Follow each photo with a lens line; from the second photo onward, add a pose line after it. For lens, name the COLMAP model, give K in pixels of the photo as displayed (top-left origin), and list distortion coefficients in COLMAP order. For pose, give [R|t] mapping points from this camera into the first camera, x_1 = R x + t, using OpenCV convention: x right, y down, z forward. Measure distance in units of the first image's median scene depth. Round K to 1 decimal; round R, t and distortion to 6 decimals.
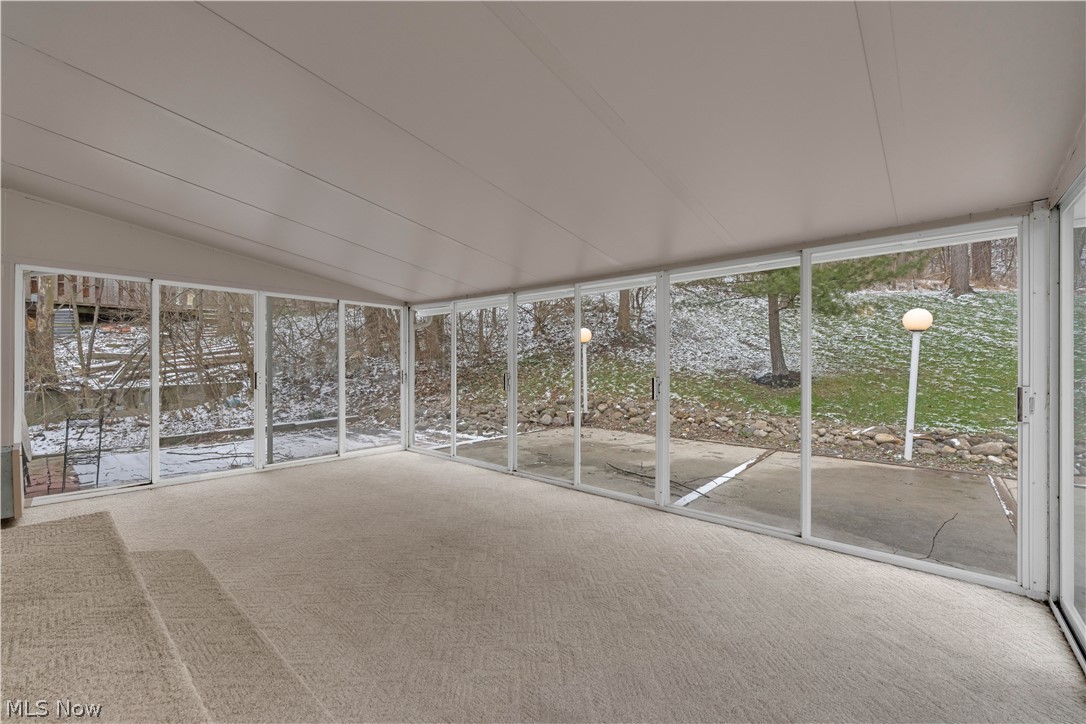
lens RADIAL K [[437.6, 0, 546.4], [0, 437.6, 366.7], [0, 0, 1]] dist [0.000331, 0.000023]
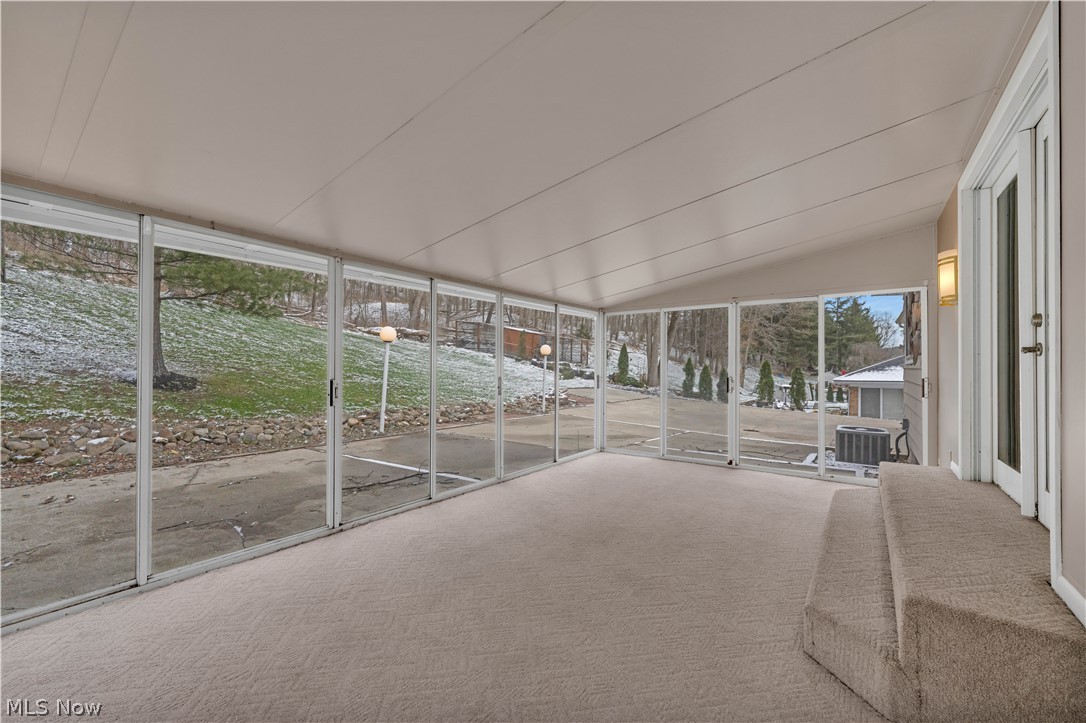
lens RADIAL K [[437.6, 0, 547.3], [0, 437.6, 364.8], [0, 0, 1]] dist [0.000331, 0.000023]
pose [[-0.094888, 0.009140, 0.995446, -0.757556], [-0.010293, 0.999895, -0.010162, 0.003856], [-0.995435, -0.011210, -0.094784, 0.757974]]
